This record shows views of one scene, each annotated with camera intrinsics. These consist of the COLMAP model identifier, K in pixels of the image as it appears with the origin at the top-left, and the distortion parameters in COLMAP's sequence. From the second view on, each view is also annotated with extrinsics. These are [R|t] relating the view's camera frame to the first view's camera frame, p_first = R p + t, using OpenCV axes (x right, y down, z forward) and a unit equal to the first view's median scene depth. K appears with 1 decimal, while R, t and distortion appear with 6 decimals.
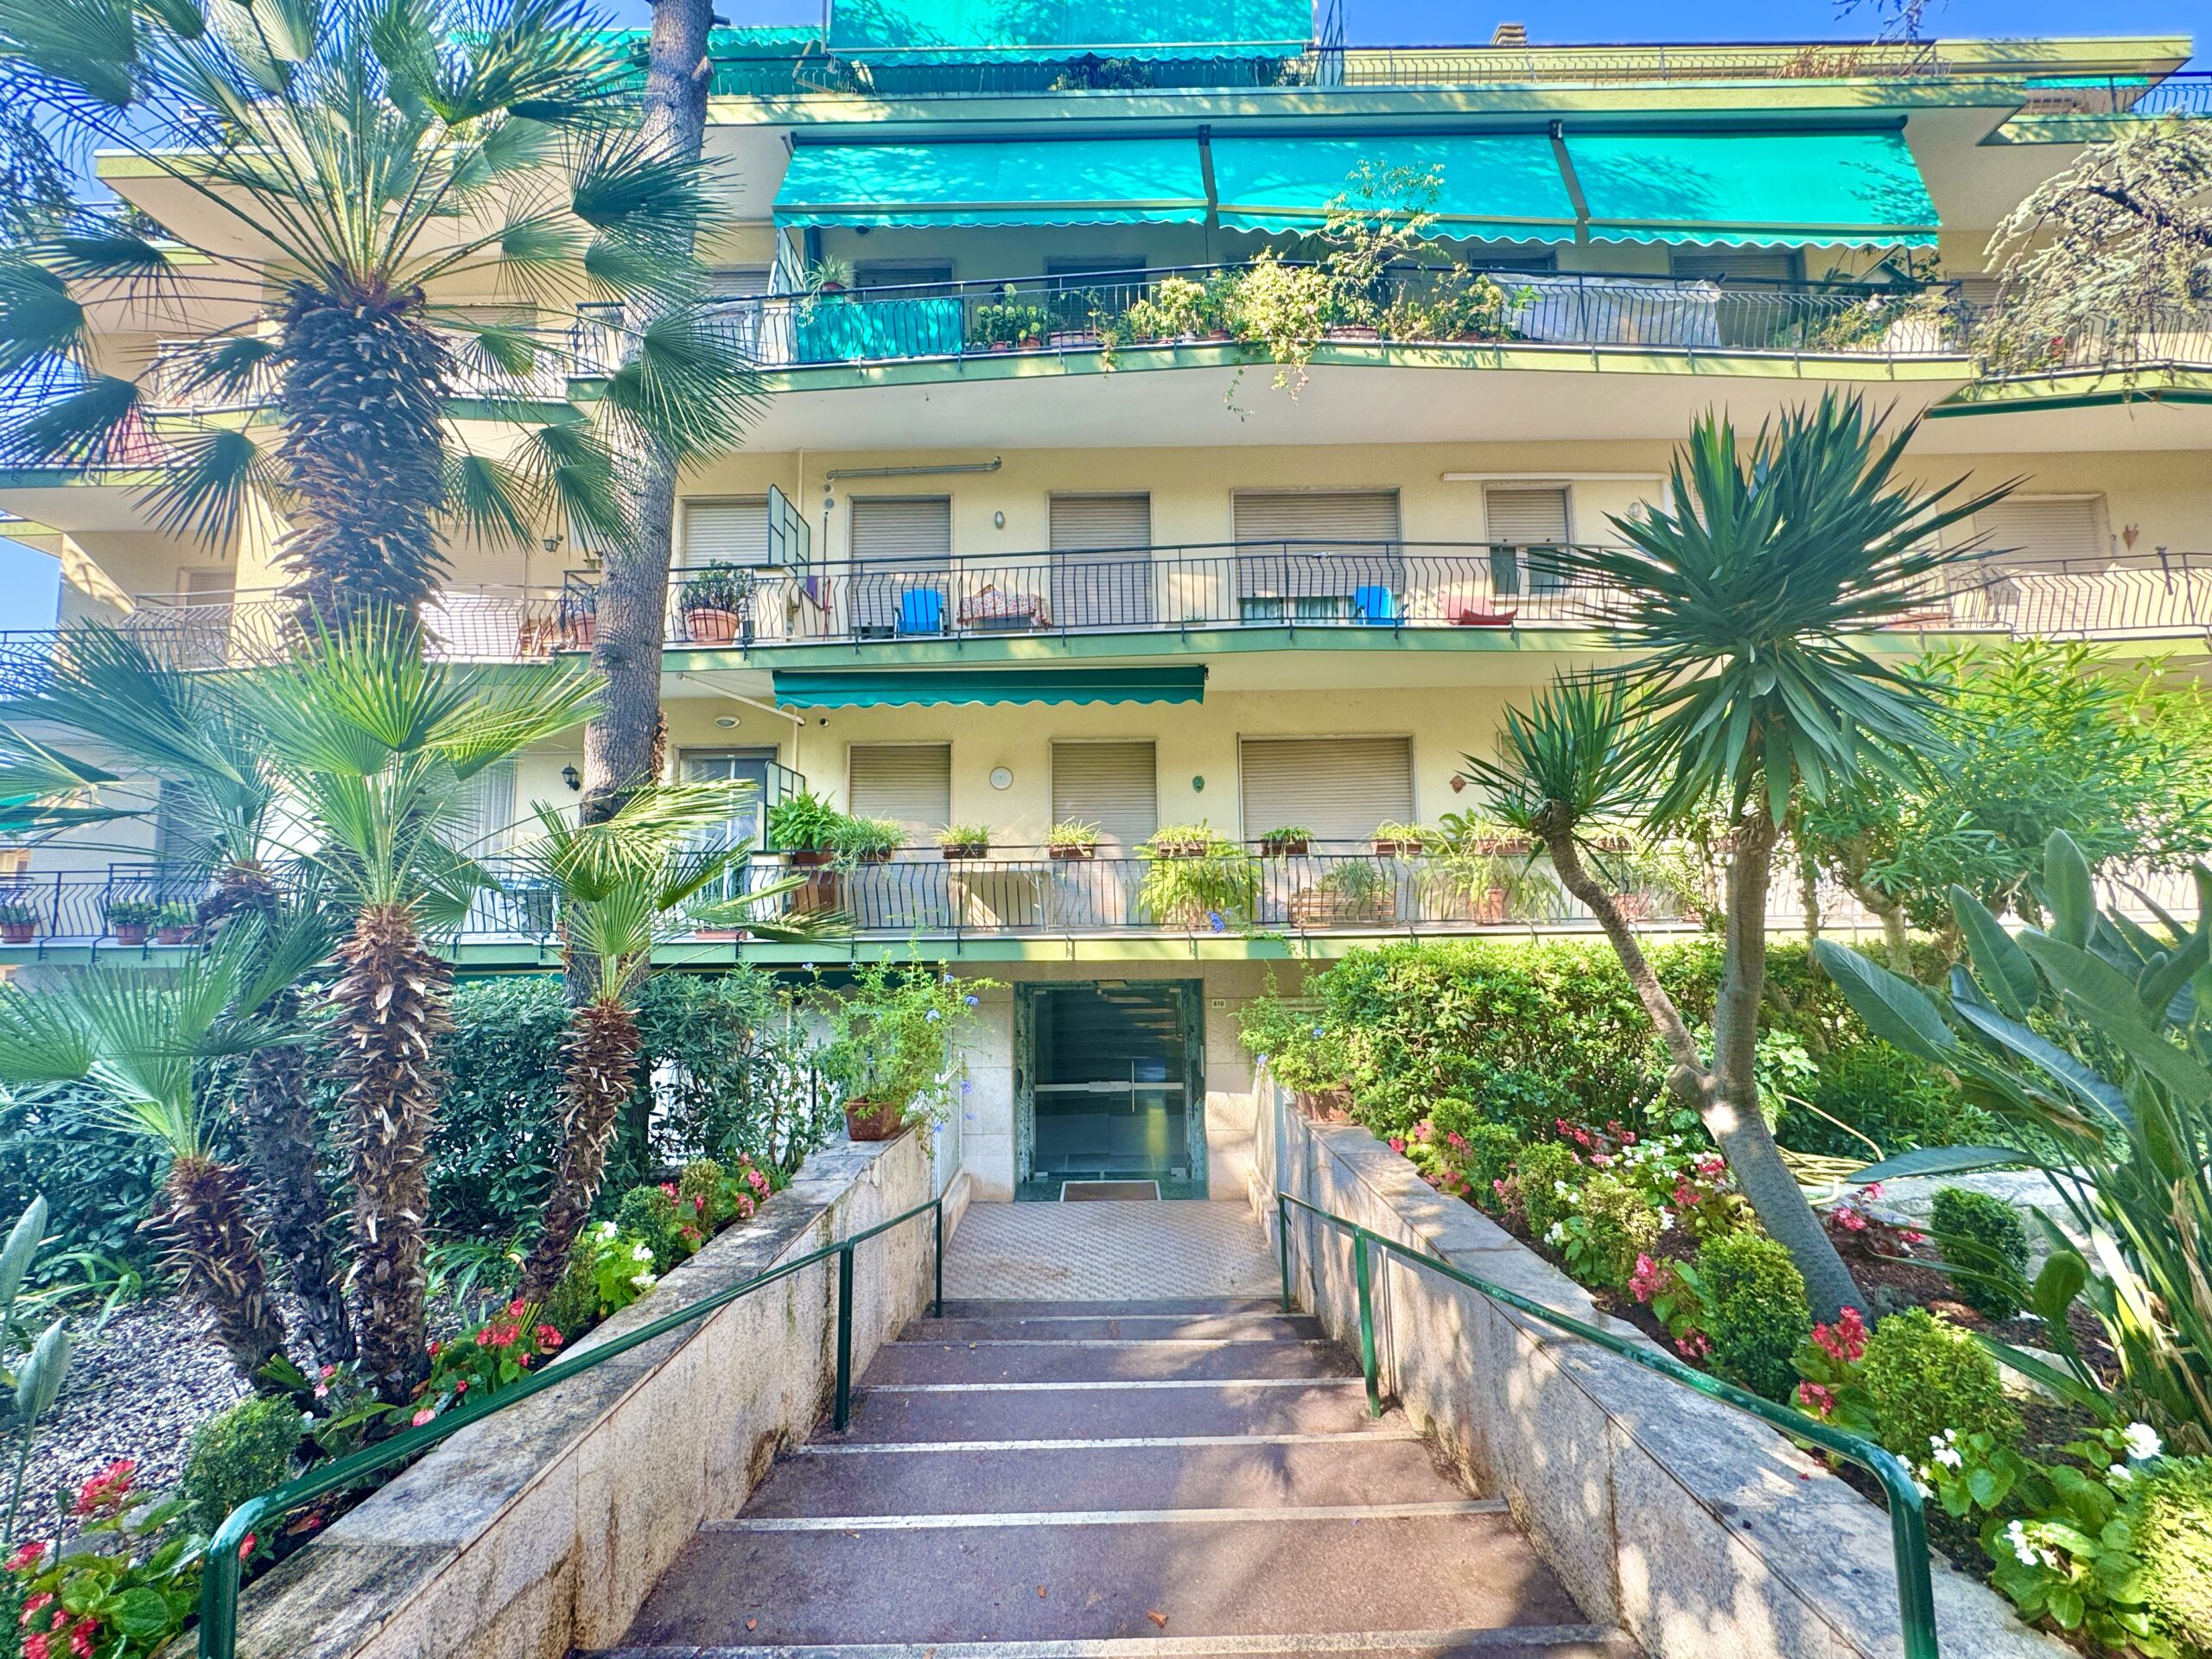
lens RADIAL K [[885.9, 0, 1102.2], [0, 885.9, 831.0], [0, 0, 1]] dist [-0.001768, -0.000075]
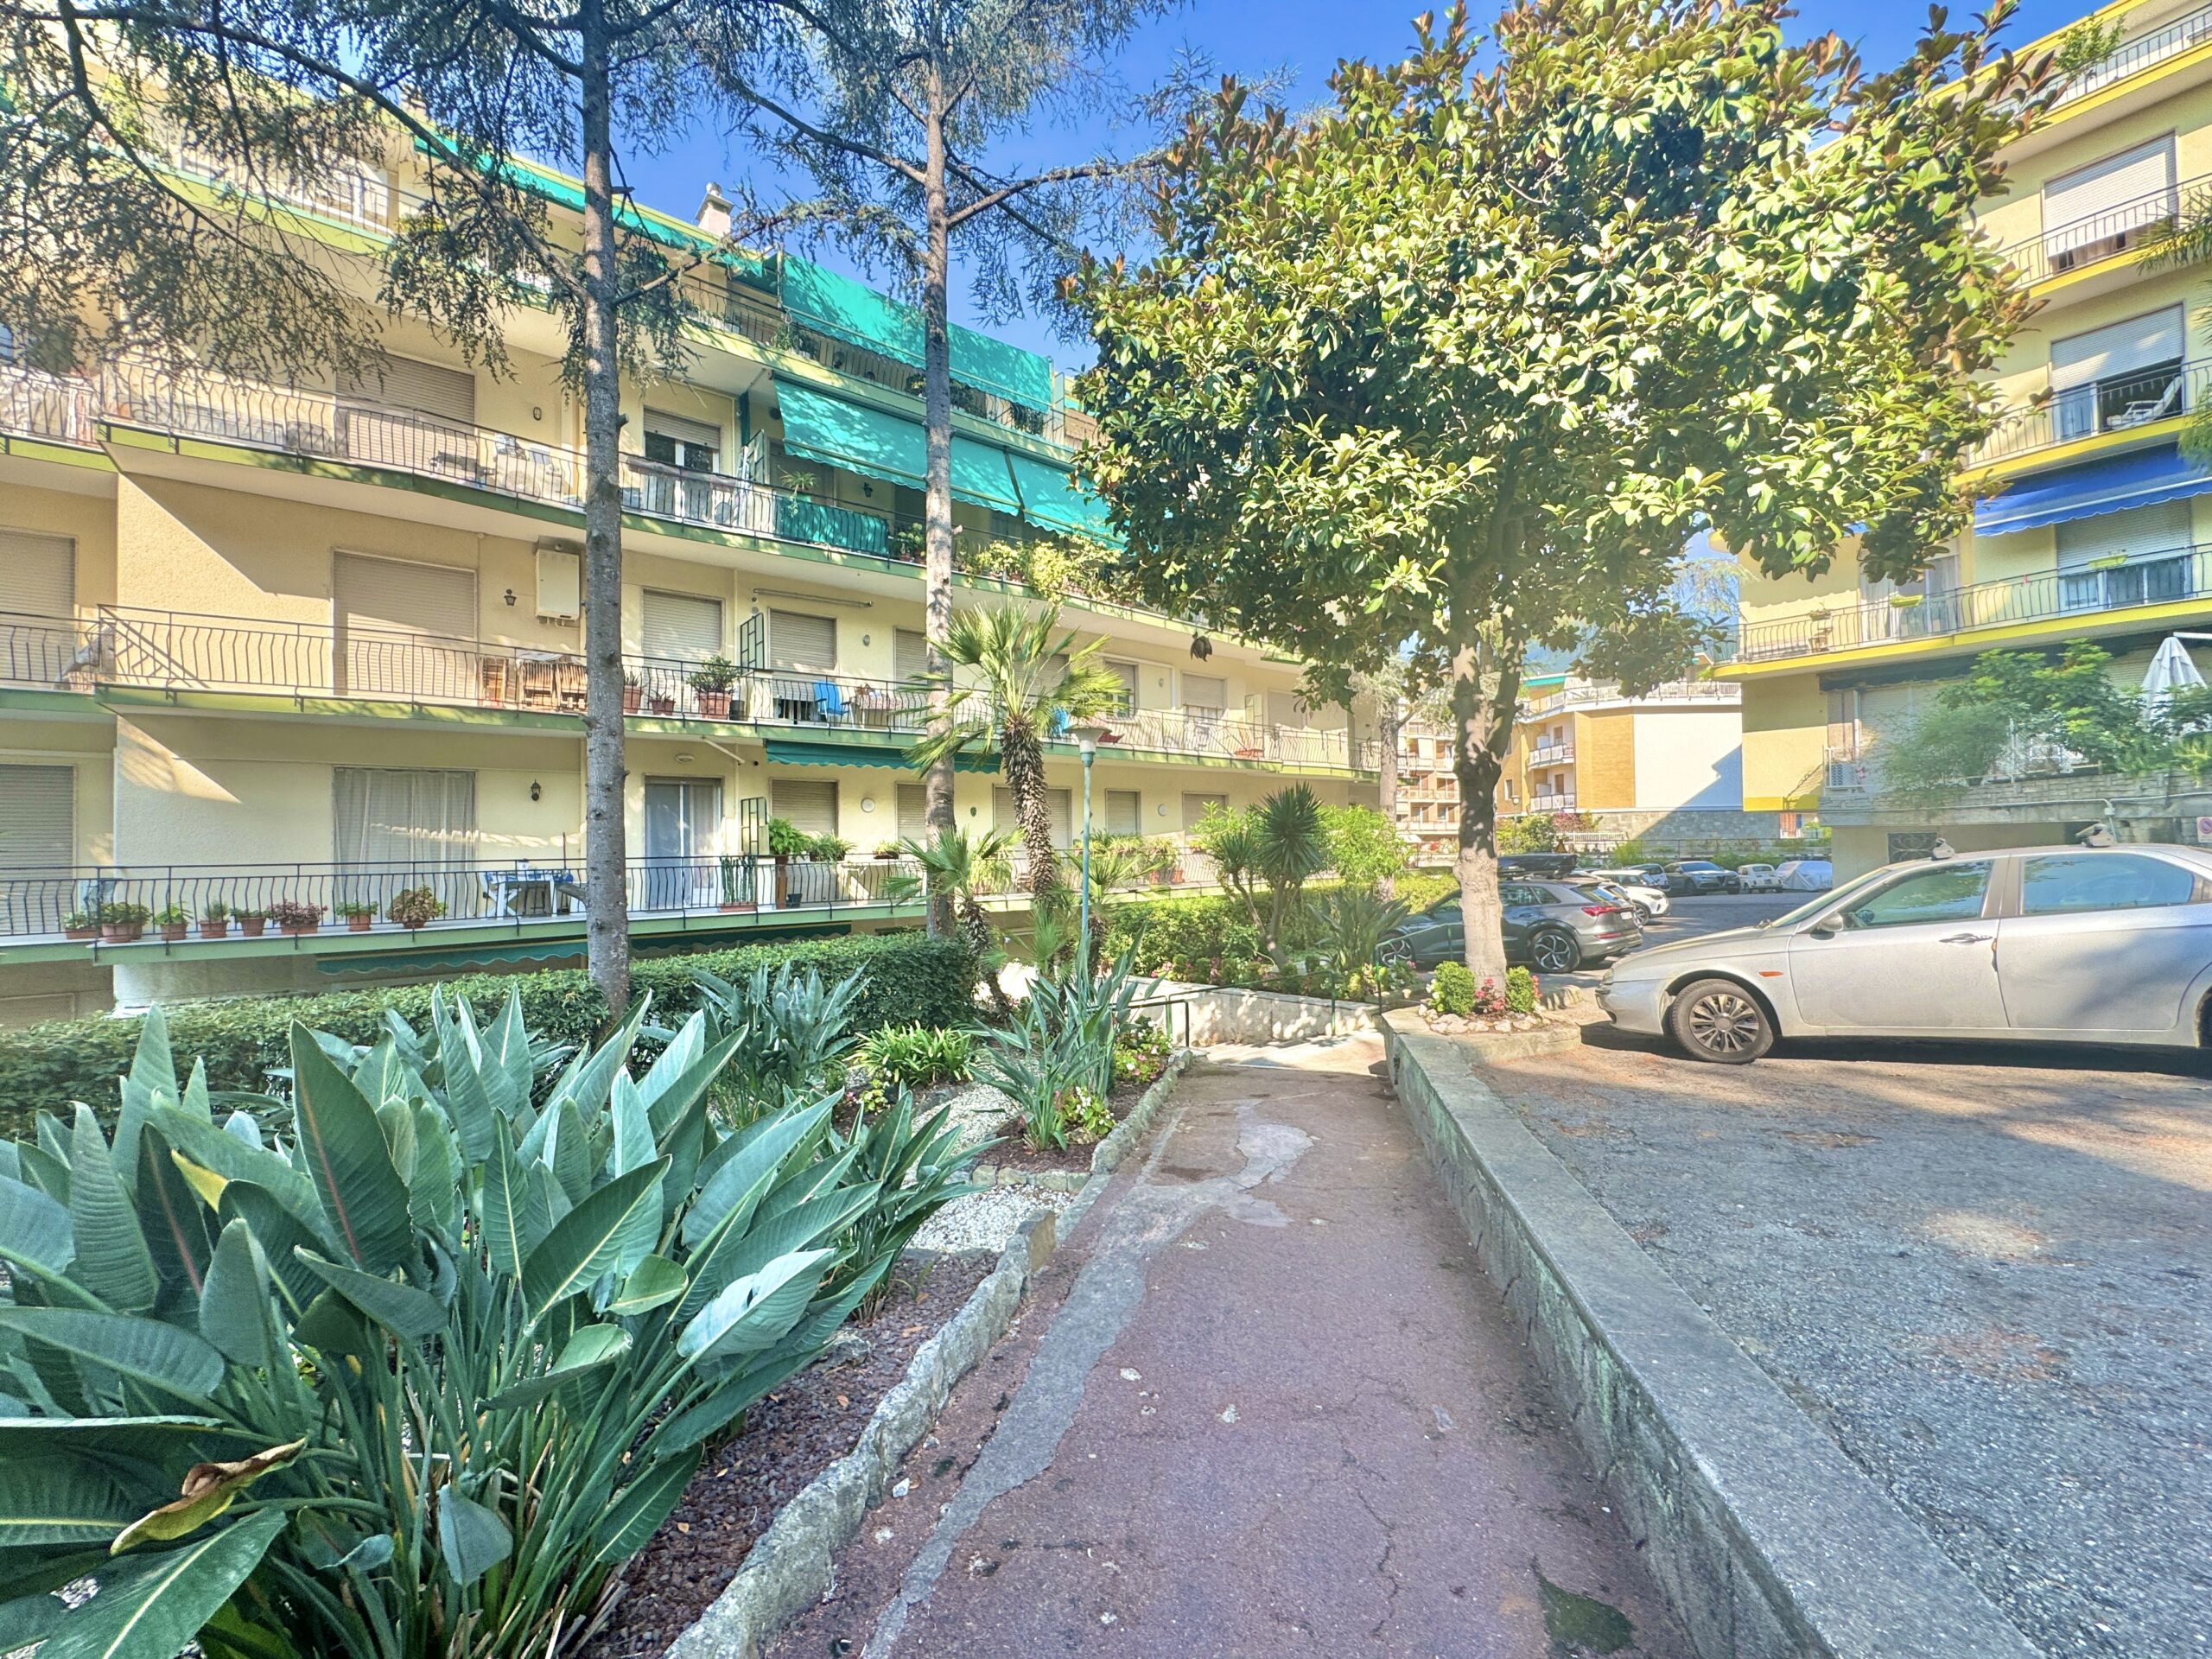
lens RADIAL K [[885.9, 0, 1108.8], [0, 885.9, 828.5], [0, 0, 1]] dist [-0.001768, -0.000075]
pose [[0.771690, 0.013948, 0.635846, -0.895921], [-0.055100, 0.997467, 0.044992, -0.127140], [-0.633608, -0.069755, 0.770503, -0.588073]]
